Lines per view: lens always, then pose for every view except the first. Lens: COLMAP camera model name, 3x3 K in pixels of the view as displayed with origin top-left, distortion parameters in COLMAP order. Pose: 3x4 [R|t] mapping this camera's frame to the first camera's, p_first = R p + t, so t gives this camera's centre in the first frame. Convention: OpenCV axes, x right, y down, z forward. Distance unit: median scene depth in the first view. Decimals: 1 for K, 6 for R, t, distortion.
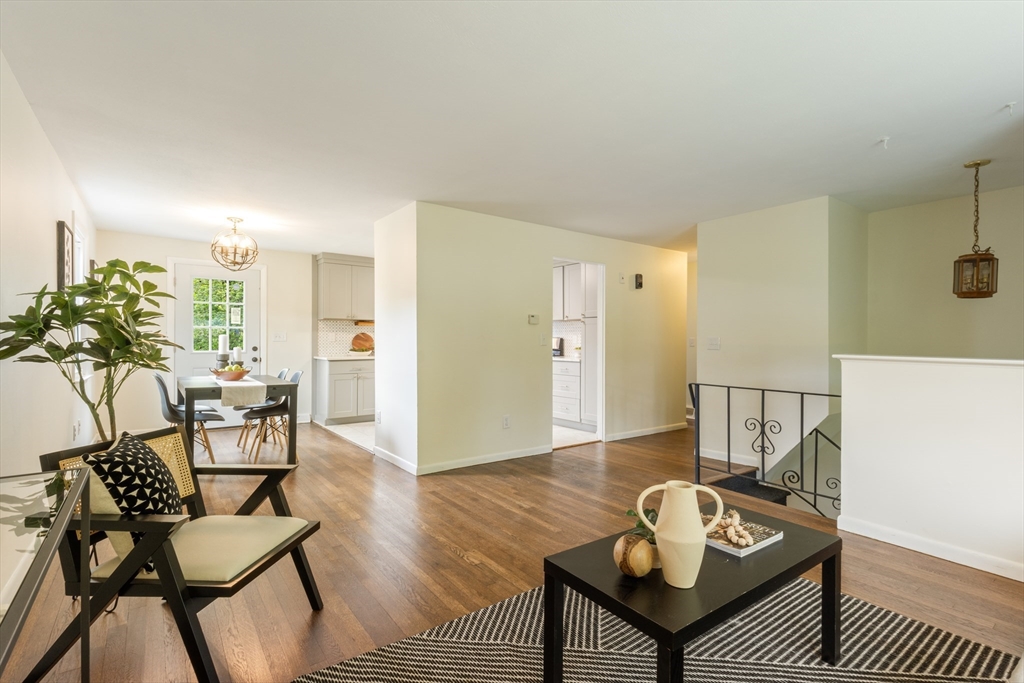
lens RADIAL K [[482.2, 0, 507.3], [0, 482.2, 340.5], [0, 0, 1]] dist [0.016162, -0.000497]
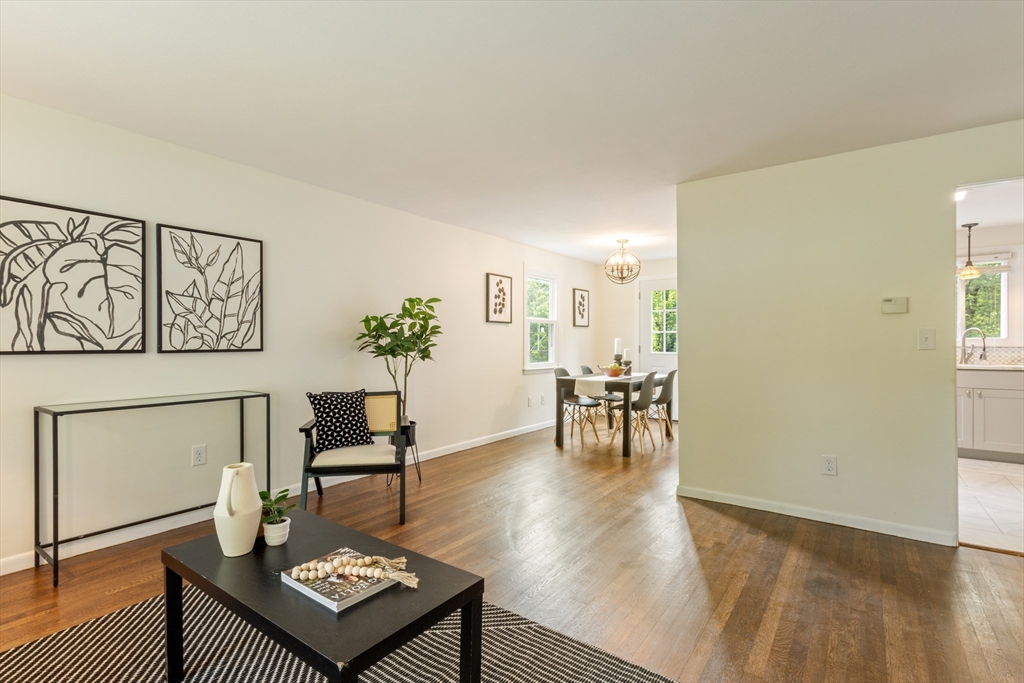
lens RADIAL K [[482.2, 0, 512.8], [0, 482.2, 346.3], [0, 0, 1]] dist [0.016162, -0.000497]
pose [[0.311906, 0.004045, -0.950104, 0.370158], [-0.000261, 0.999991, 0.004171, 0.002665], [0.950113, -0.001053, 0.311904, 0.285225]]
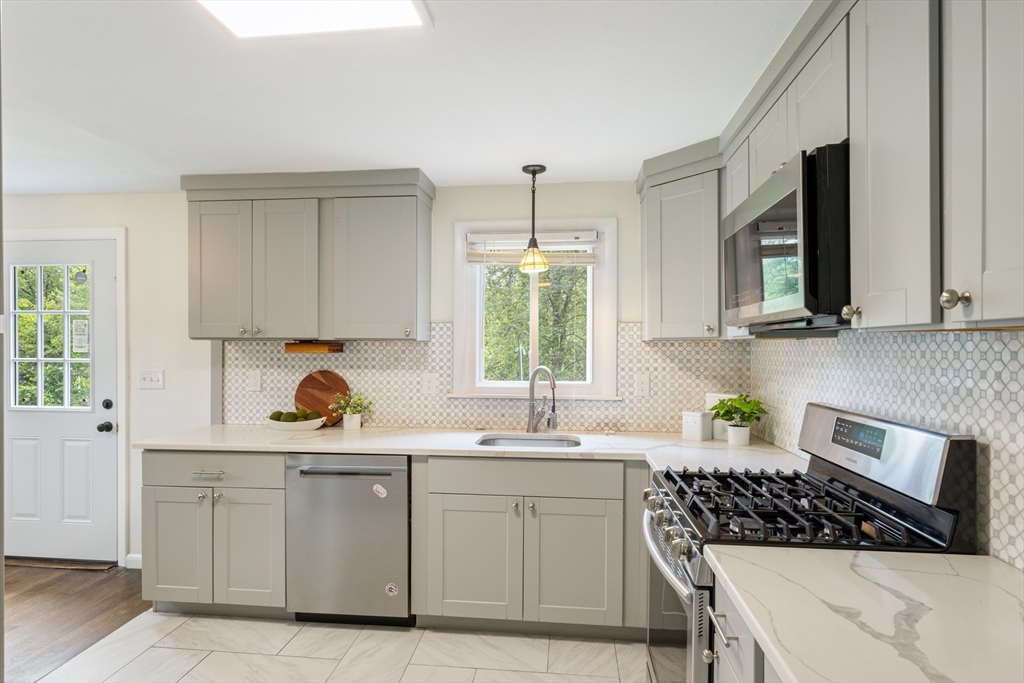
lens RADIAL K [[556.7, 0, 507.3], [0, 556.7, 349.9], [0, 0, 1]] dist [0.005355, 0.000771]
pose [[0.731274, 0.004248, -0.682070, 0.149107], [-0.002154, 0.999990, 0.003918, -0.040650], [0.682080, -0.001396, 0.731276, 0.884690]]
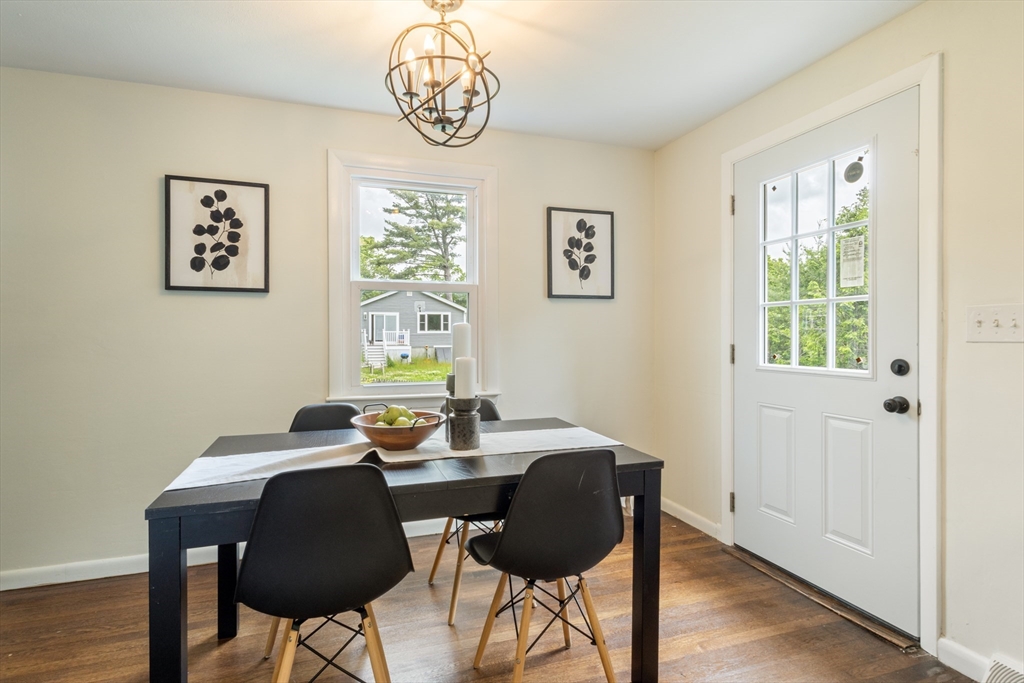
lens RADIAL K [[515.9, 0, 509.9], [0, 515.9, 340.3], [0, 0, 1]] dist [-0.001499, -0.000198]
pose [[-0.296380, 0.004479, -0.955060, -0.163038], [-0.001606, 0.999985, 0.005188, -0.000334], [0.955069, 0.003071, -0.296368, 0.888172]]
